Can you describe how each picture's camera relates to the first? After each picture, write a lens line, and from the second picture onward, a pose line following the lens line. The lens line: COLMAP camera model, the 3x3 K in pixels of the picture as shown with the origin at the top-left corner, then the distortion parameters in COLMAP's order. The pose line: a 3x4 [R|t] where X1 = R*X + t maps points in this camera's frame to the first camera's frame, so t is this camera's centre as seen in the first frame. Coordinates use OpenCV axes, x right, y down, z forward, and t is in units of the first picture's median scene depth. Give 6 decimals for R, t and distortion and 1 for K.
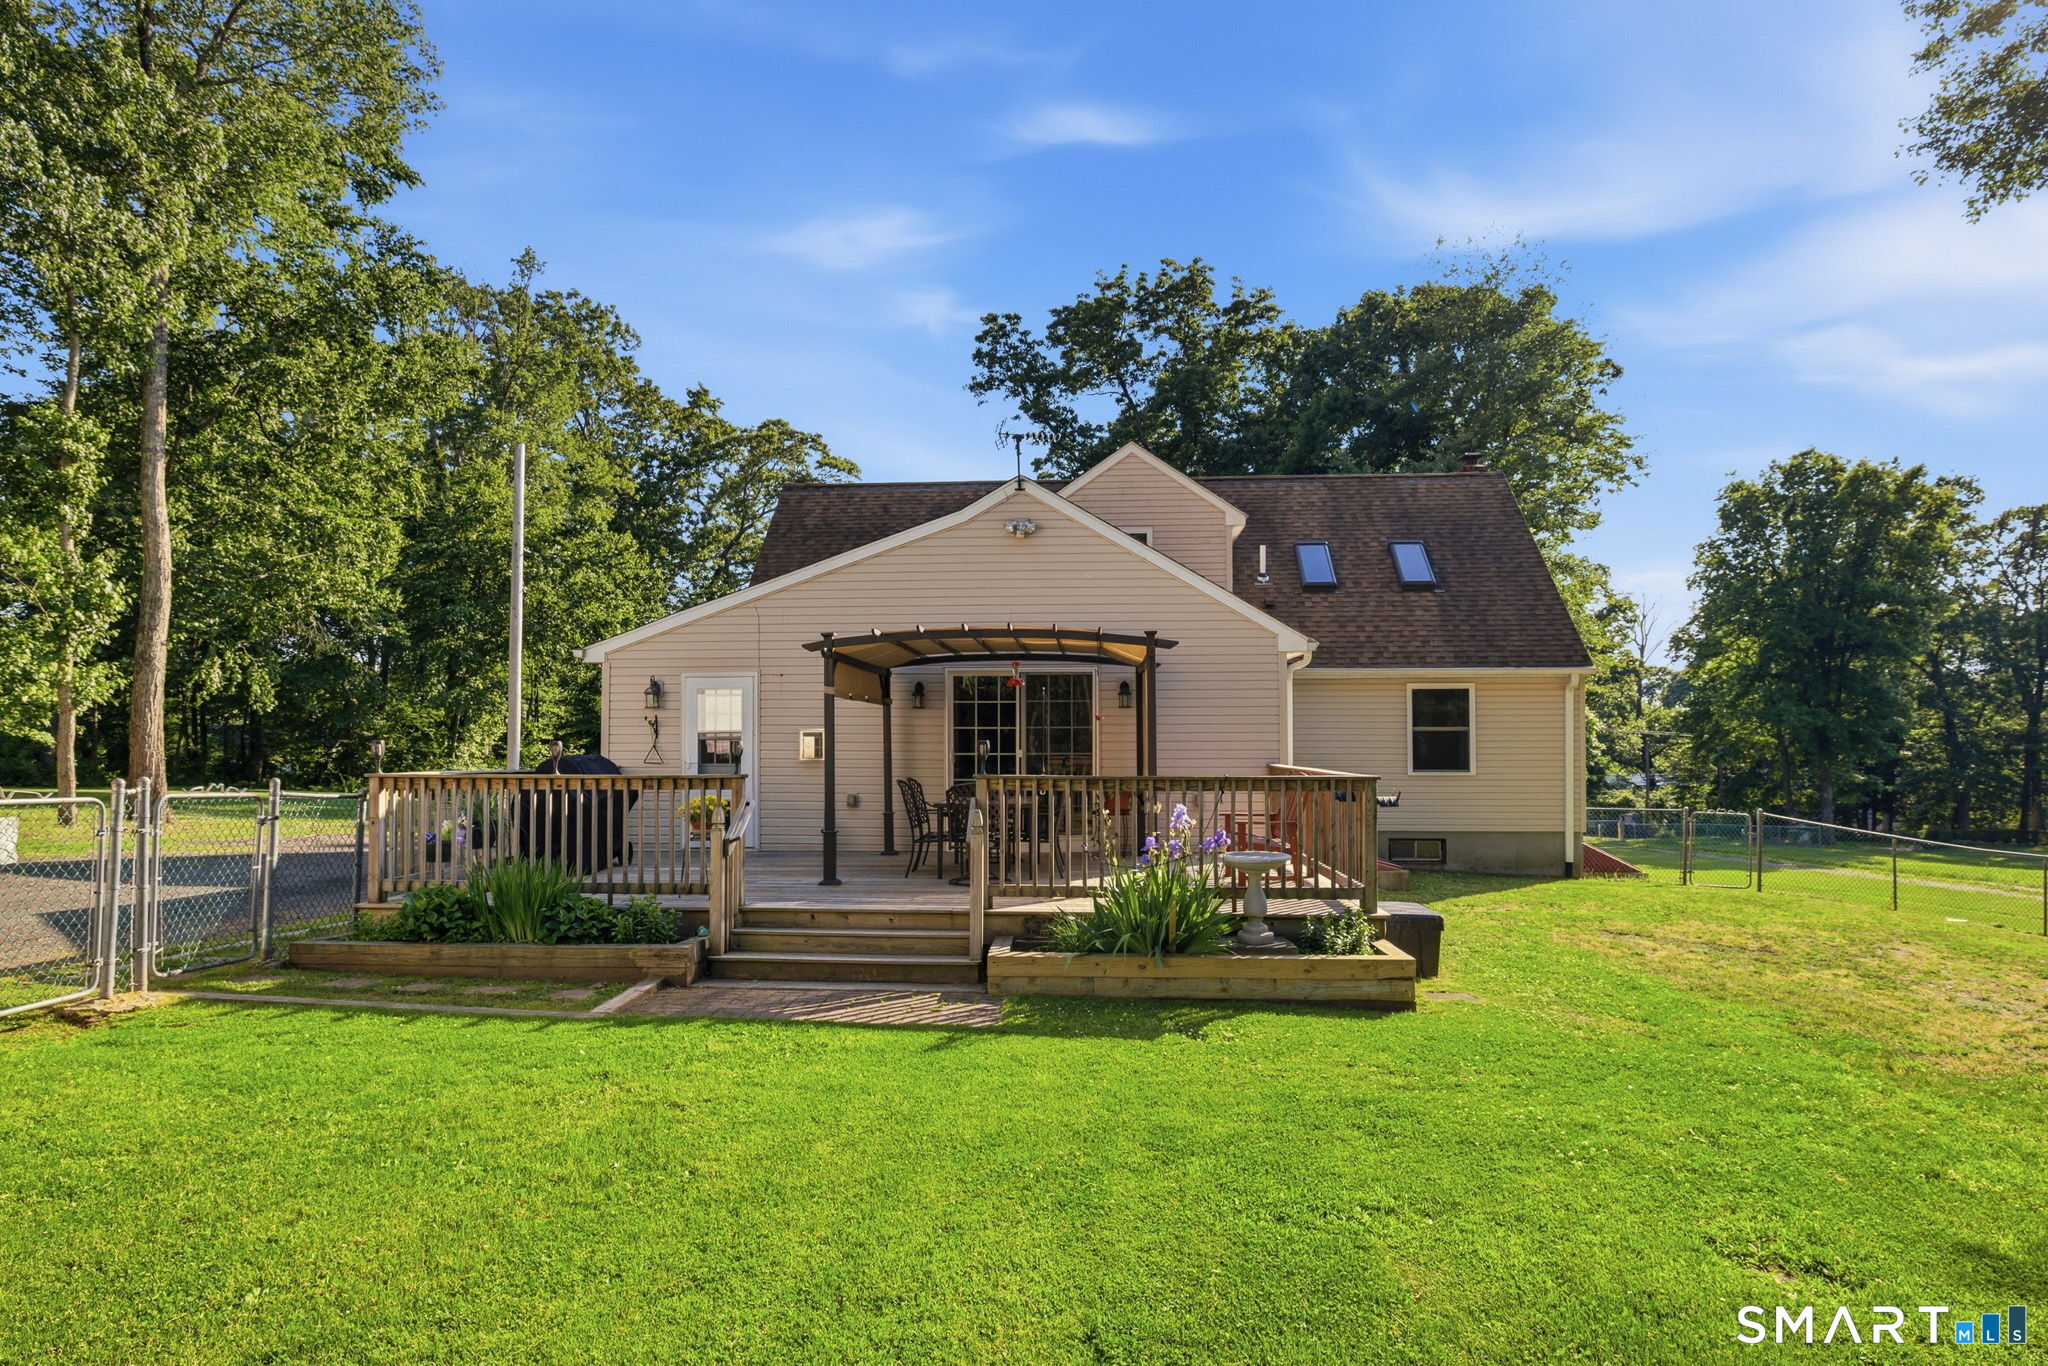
lens RADIAL K [[1178.6, 0, 1018.8], [0, 1178.6, 704.8], [0, 0, 1]] dist [-0.008131, -0.001135]
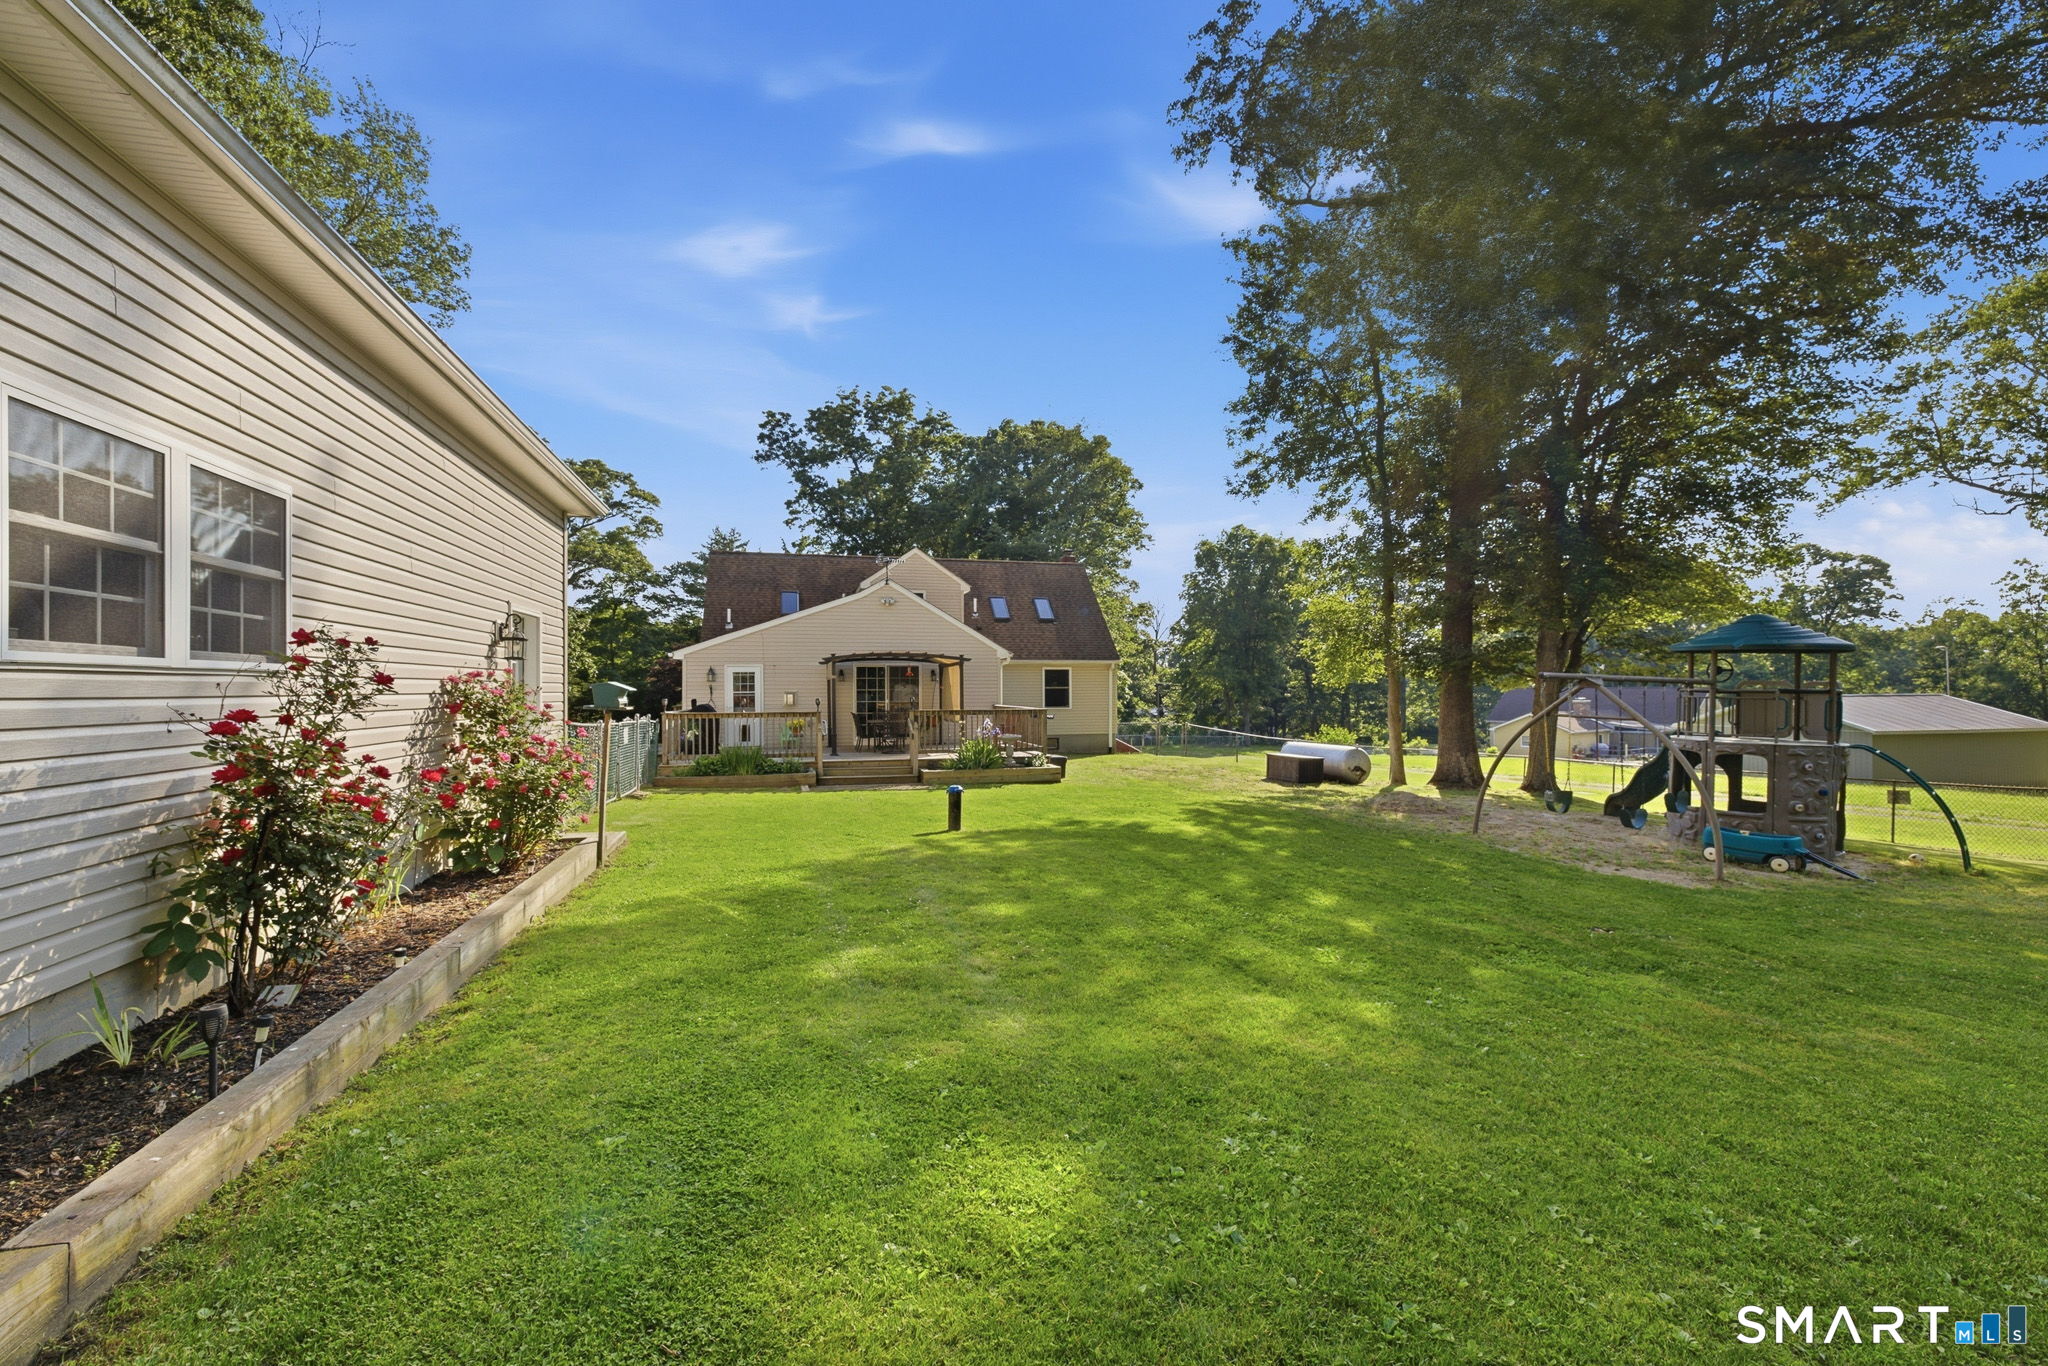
lens RADIAL K [[863.4, 0, 1036.3], [0, 863.4, 691.6], [0, 0, 1]] dist [0.004256, -0.001216]
pose [[0.941399, -0.005698, 0.337247, -0.075748], [-0.006184, 0.999398, 0.034149, -0.009391], [-0.337238, -0.034234, 0.940797, -0.172116]]
